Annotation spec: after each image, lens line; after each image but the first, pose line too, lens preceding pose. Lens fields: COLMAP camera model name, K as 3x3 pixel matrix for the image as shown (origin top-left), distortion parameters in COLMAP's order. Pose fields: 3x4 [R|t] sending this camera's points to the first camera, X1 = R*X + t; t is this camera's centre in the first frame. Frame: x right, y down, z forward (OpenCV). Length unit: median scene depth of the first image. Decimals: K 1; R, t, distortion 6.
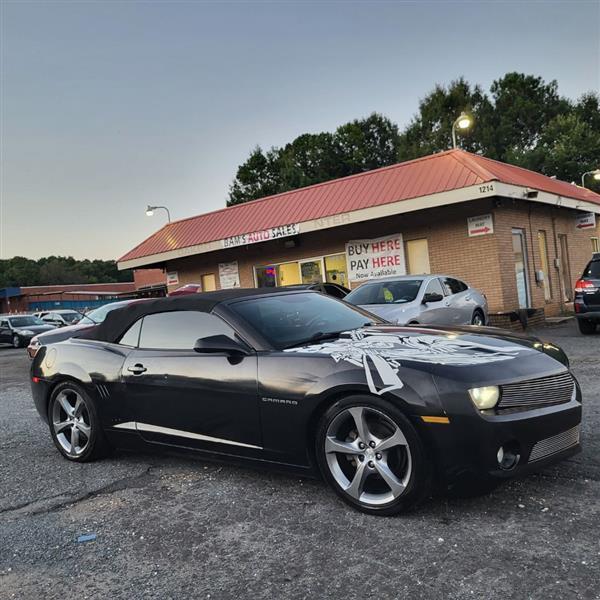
lens RADIAL K [[612.7, 0, 285.1], [0, 612.7, 300.7], [0, 0, 1]] dist [0.024407, 0.000179]
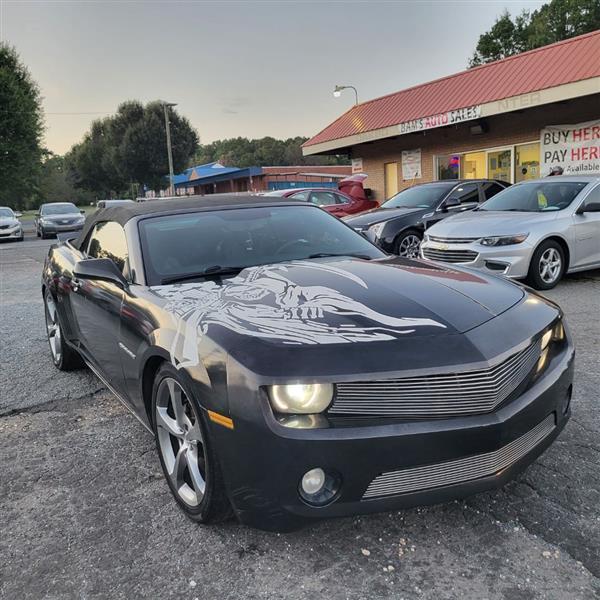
lens RADIAL K [[613.0, 0, 296.2], [0, 613.0, 299.5], [0, 0, 1]] dist [0.028704, -0.016145]
pose [[0.933956, 0.103953, -0.341935, 0.102411], [-0.039445, 0.980901, 0.190467, -0.014152], [0.355204, -0.164400, 0.920219, 0.076767]]
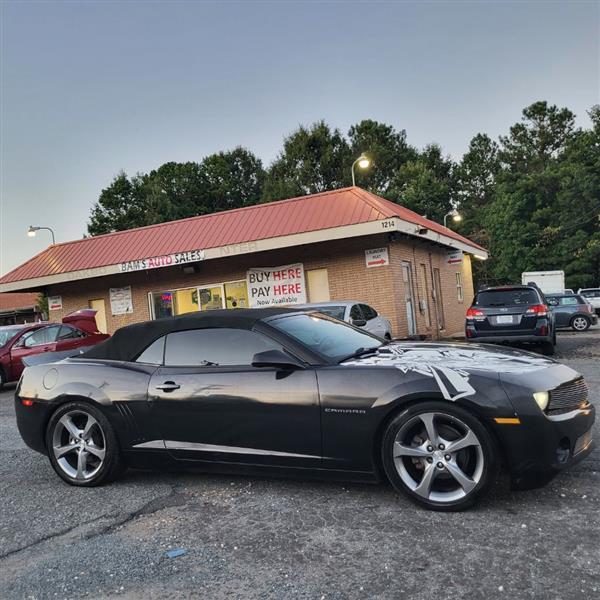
lens RADIAL K [[609.9, 0, 282.4], [0, 609.9, 300.9], [0, 0, 1]] dist [0.033064, -0.007244]
pose [[0.973372, 0.015552, 0.228703, -0.079484], [-0.004774, 0.998855, -0.047604, 0.005062], [-0.229182, 0.045244, 0.972332, -0.004104]]
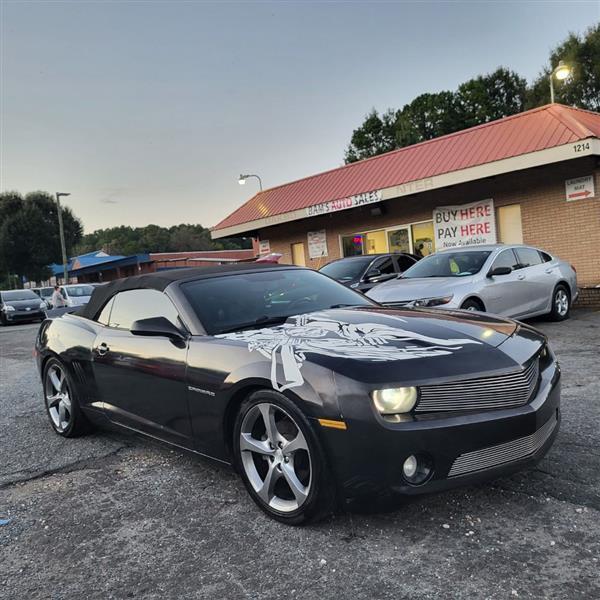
lens RADIAL K [[613.0, 0, 296.2], [0, 613.0, 299.5], [0, 0, 1]] dist [0.028704, -0.016145]
pose [[0.983857, 0.014329, -0.178382, 0.064747], [-0.004979, 0.998595, 0.052751, -0.005209], [0.178888, -0.051011, 0.982546, 0.027067]]
